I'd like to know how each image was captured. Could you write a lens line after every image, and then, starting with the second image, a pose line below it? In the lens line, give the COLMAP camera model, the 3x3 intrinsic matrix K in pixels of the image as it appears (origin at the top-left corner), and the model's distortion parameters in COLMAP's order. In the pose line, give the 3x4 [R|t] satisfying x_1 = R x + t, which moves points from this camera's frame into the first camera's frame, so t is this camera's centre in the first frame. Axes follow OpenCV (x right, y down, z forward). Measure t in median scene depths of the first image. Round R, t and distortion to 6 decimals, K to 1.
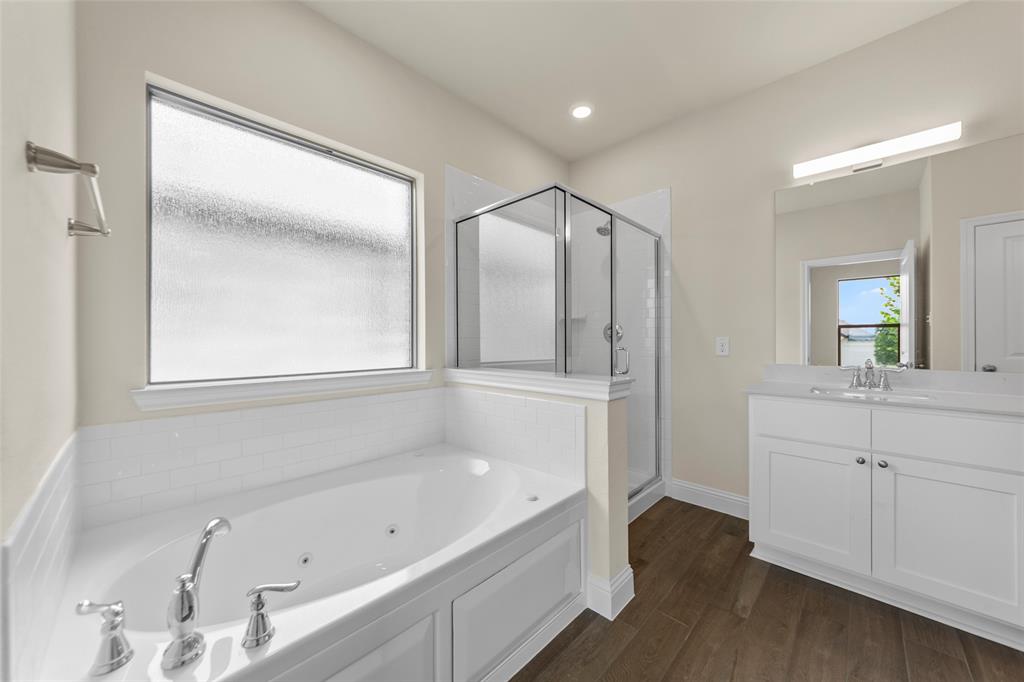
lens RADIAL K [[372.7, 0, 513.4], [0, 372.7, 340.1], [0, 0, 1]] dist [0.011460, -0.000857]
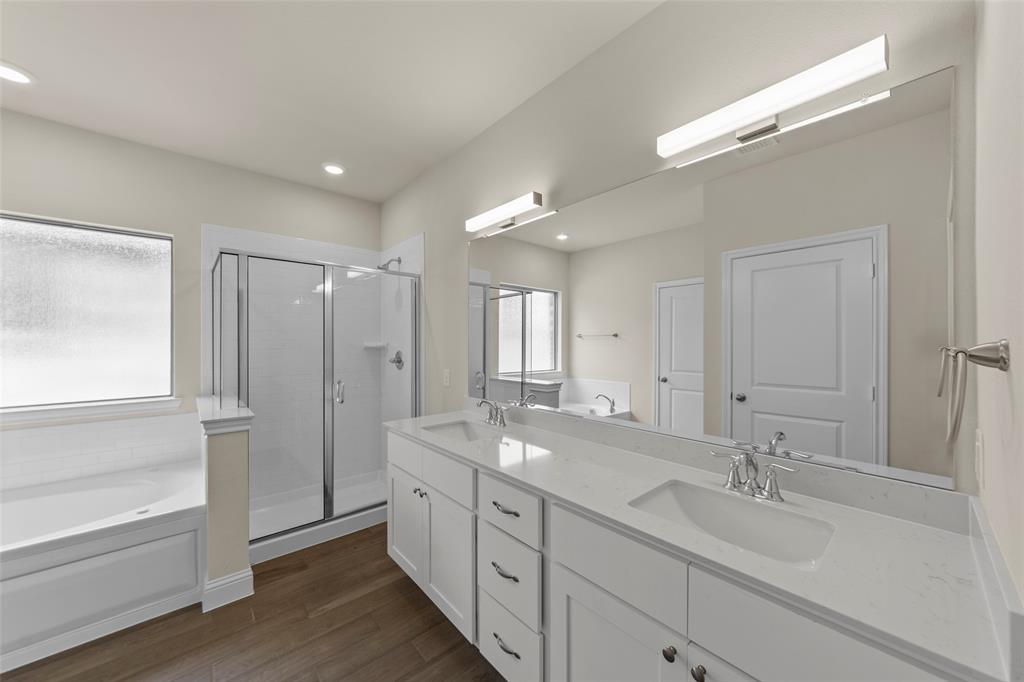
lens RADIAL K [[372.7, 0, 511.1], [0, 372.7, 342.1], [0, 0, 1]] dist [0.011460, -0.000857]
pose [[0.994868, -0.000950, -0.101180, 0.983677], [0.001152, 0.999997, 0.001935, -0.104791], [0.101177, -0.002042, 0.994866, -0.092890]]
